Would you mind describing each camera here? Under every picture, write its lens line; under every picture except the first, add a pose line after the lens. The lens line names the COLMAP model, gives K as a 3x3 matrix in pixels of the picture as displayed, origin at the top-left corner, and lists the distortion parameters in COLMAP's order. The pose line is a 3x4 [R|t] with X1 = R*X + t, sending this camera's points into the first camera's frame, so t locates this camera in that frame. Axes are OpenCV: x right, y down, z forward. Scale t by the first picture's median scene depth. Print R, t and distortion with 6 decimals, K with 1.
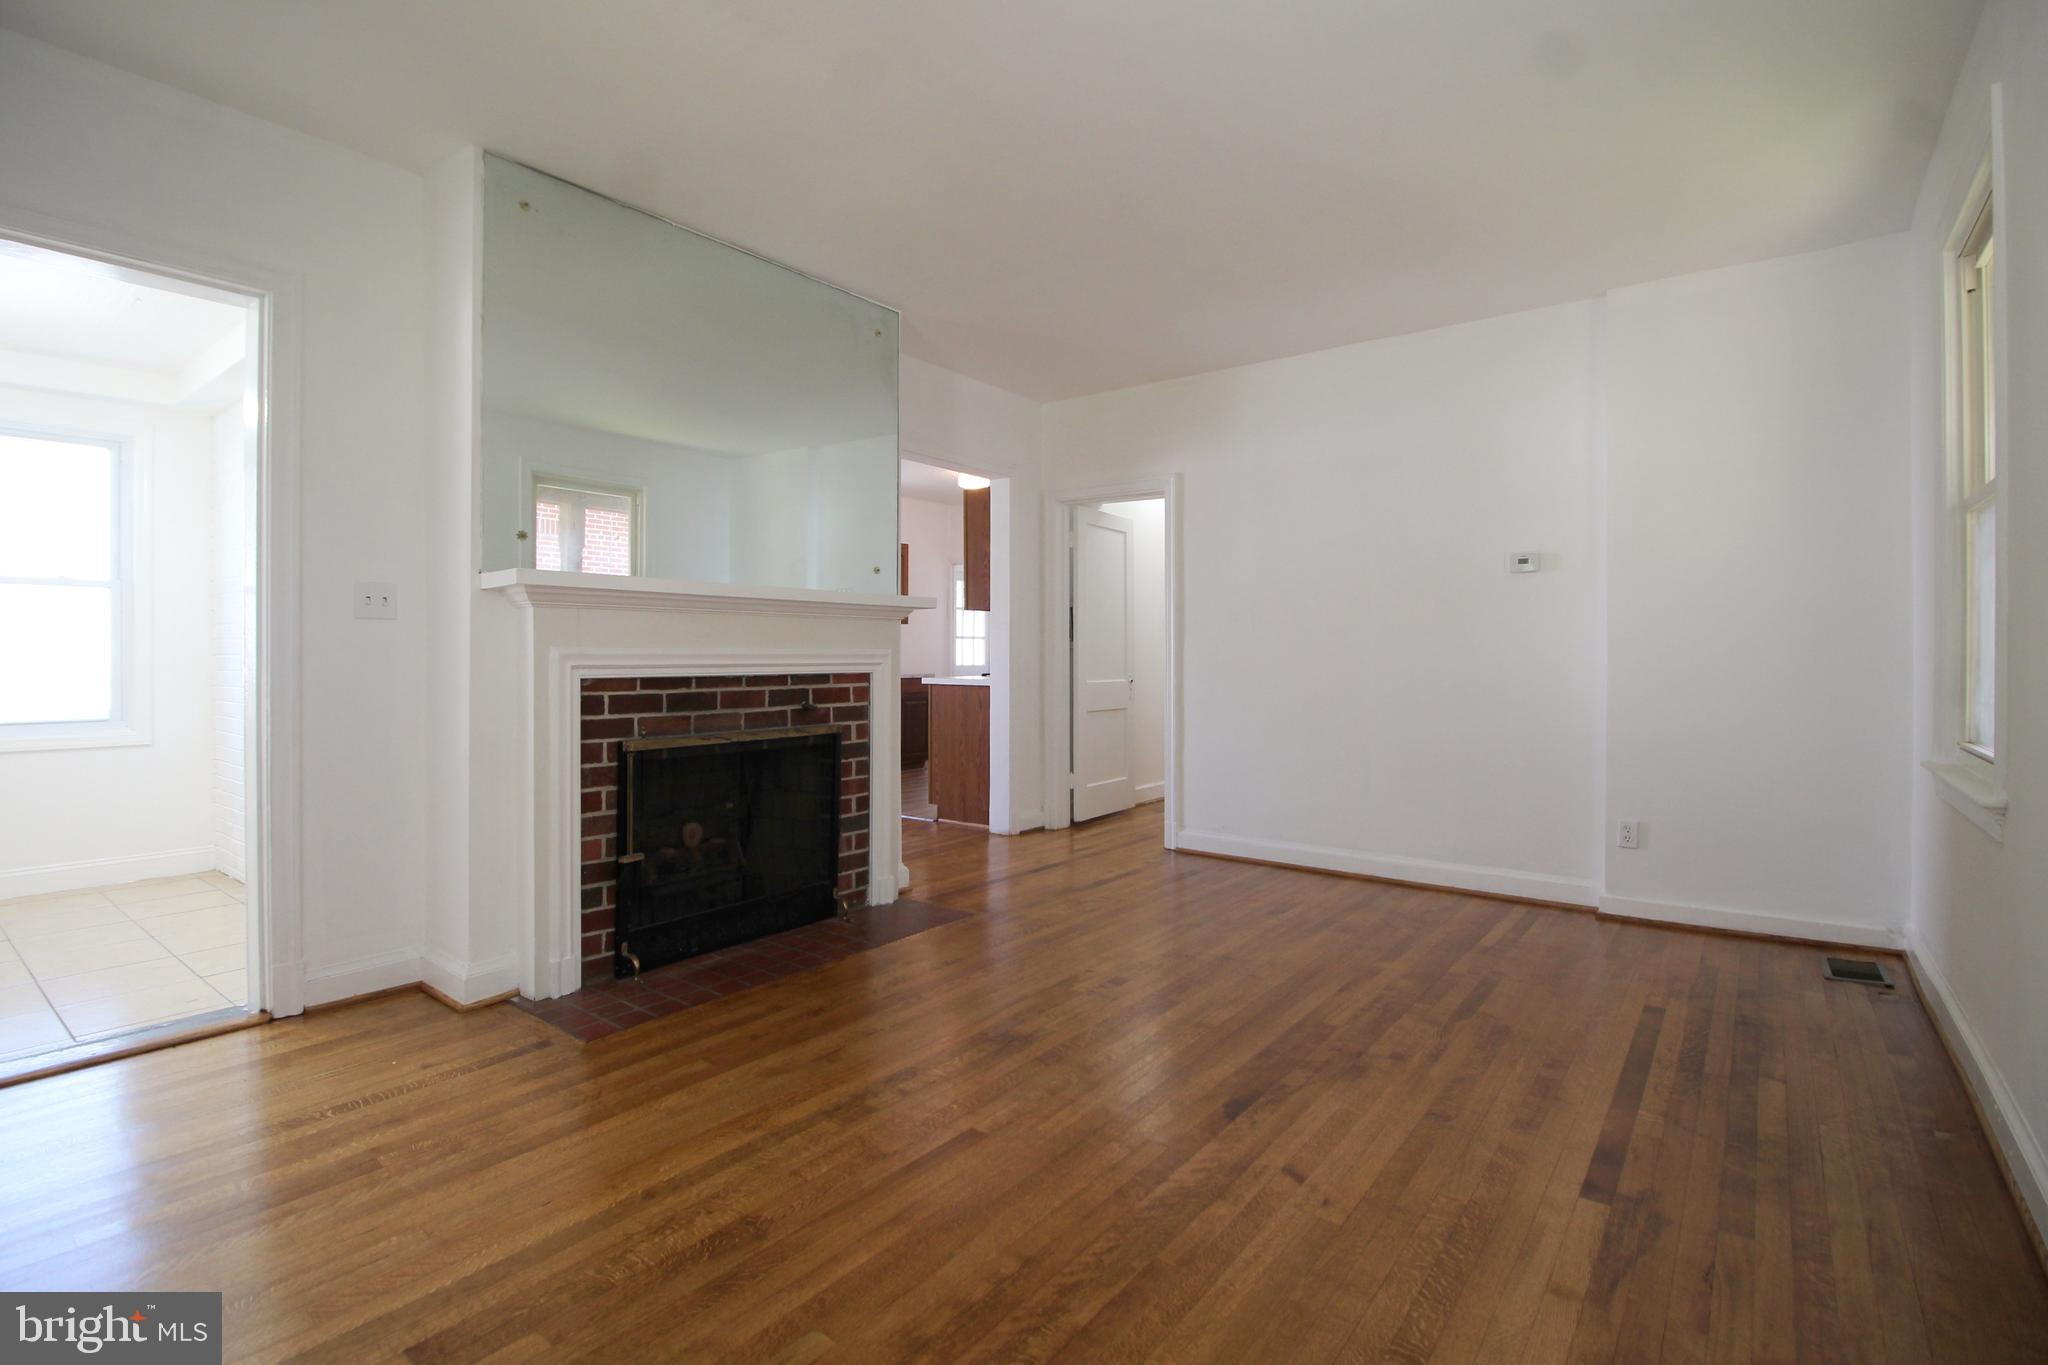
lens RADIAL K [[944.8, 0, 1013.4], [0, 944.8, 662.0], [0, 0, 1]] dist [-0.001135, -0.005355]
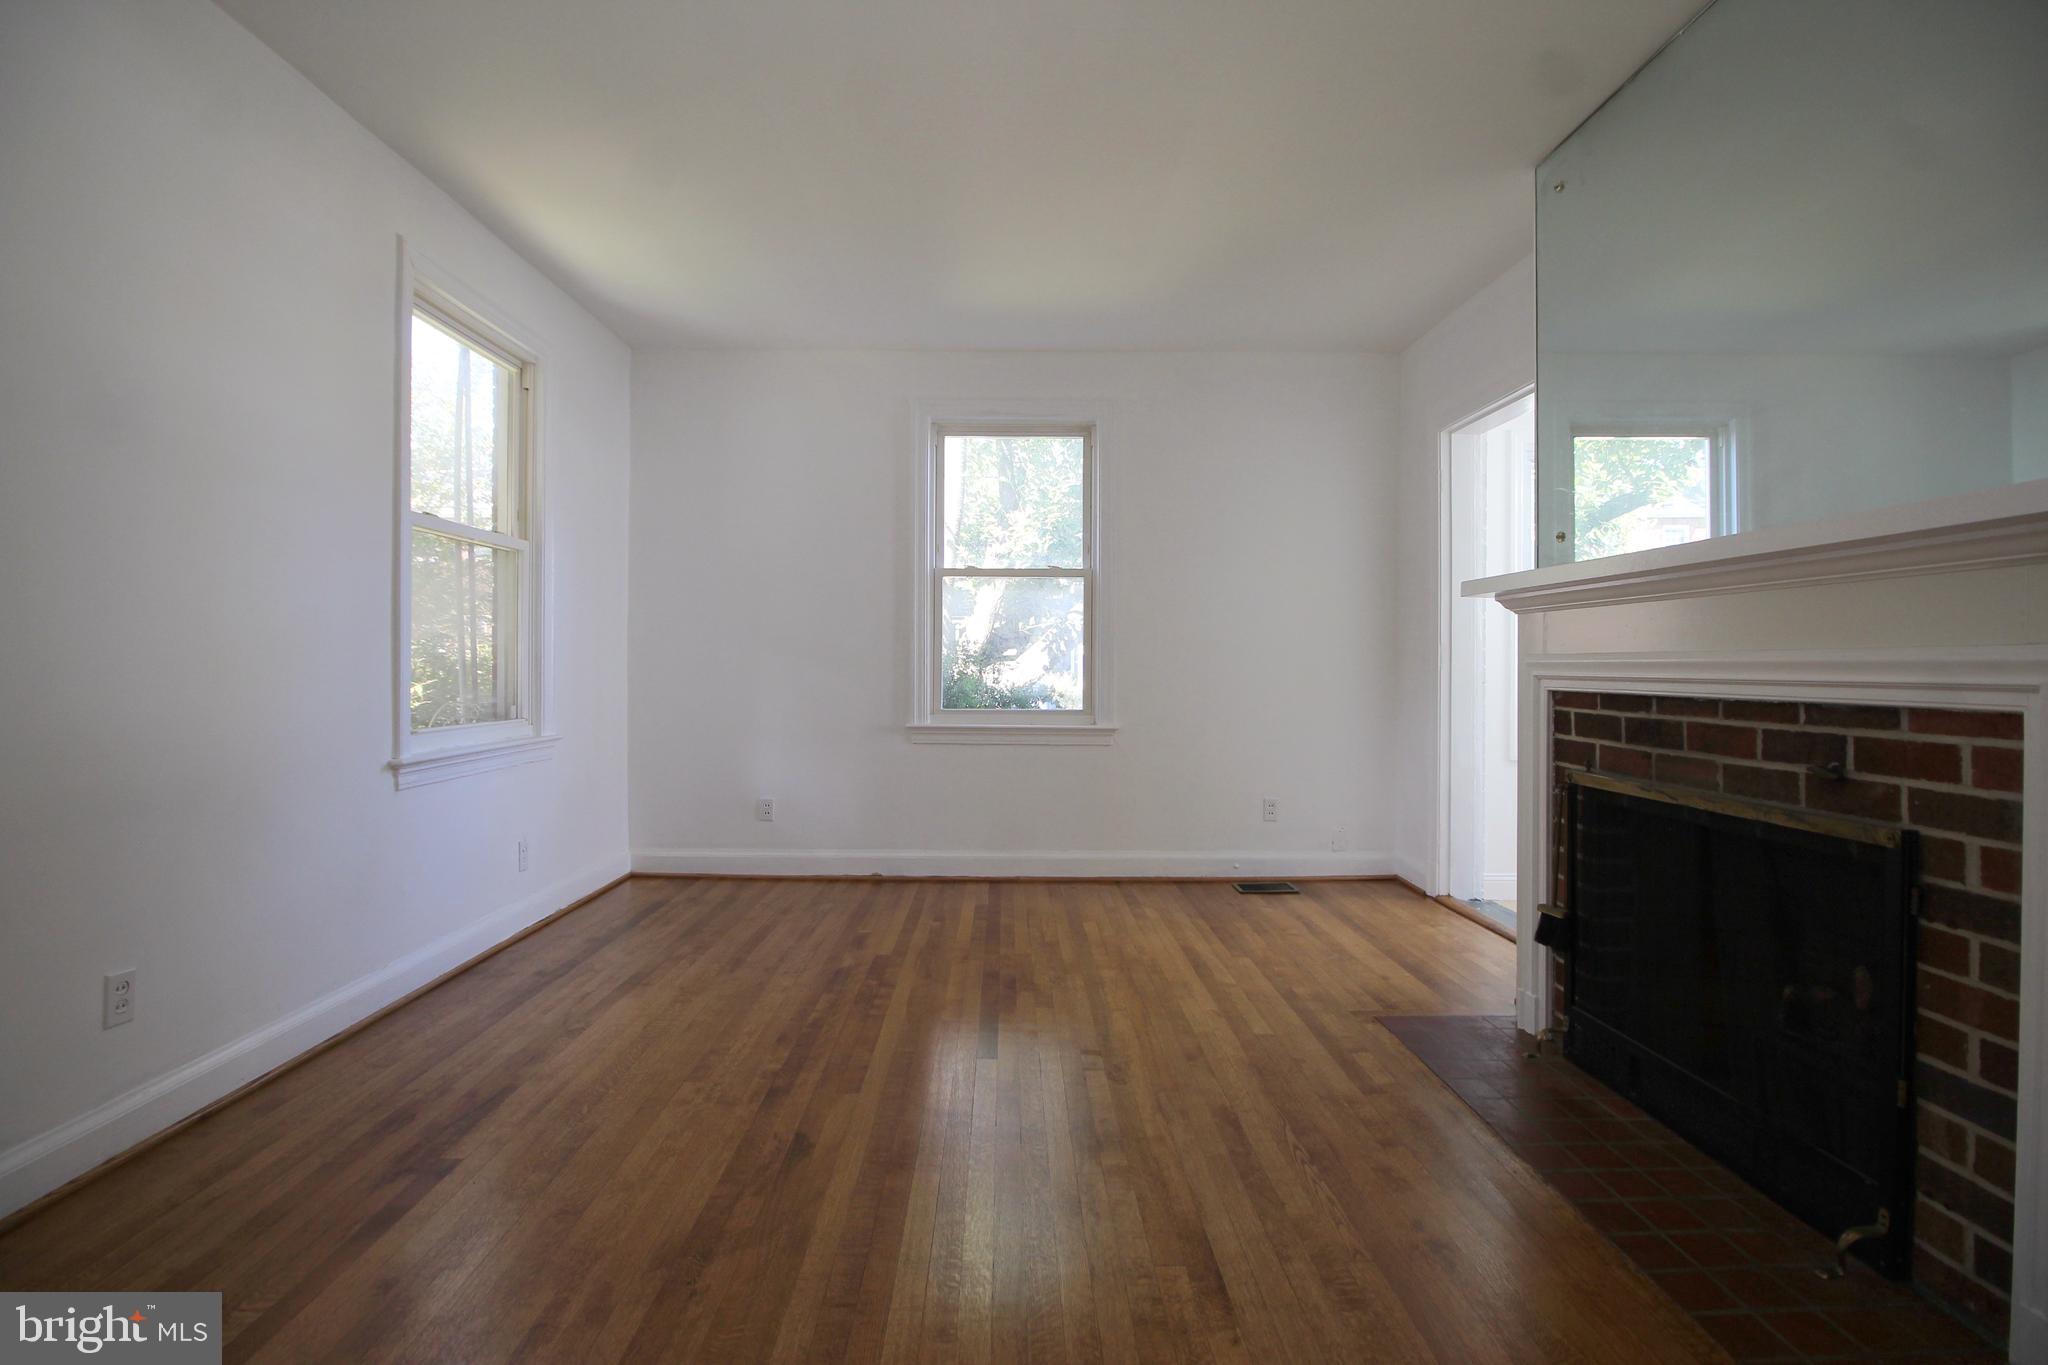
lens RADIAL K [[944.8, 0, 1013.3], [0, 944.8, 671.0], [0, 0, 1]] dist [-0.001135, -0.005355]
pose [[-0.776377, -0.001046, -0.630268, 0.428118], [-0.011361, 0.999859, 0.012337, -0.005289], [0.630166, 0.016739, -0.776280, 1.200242]]
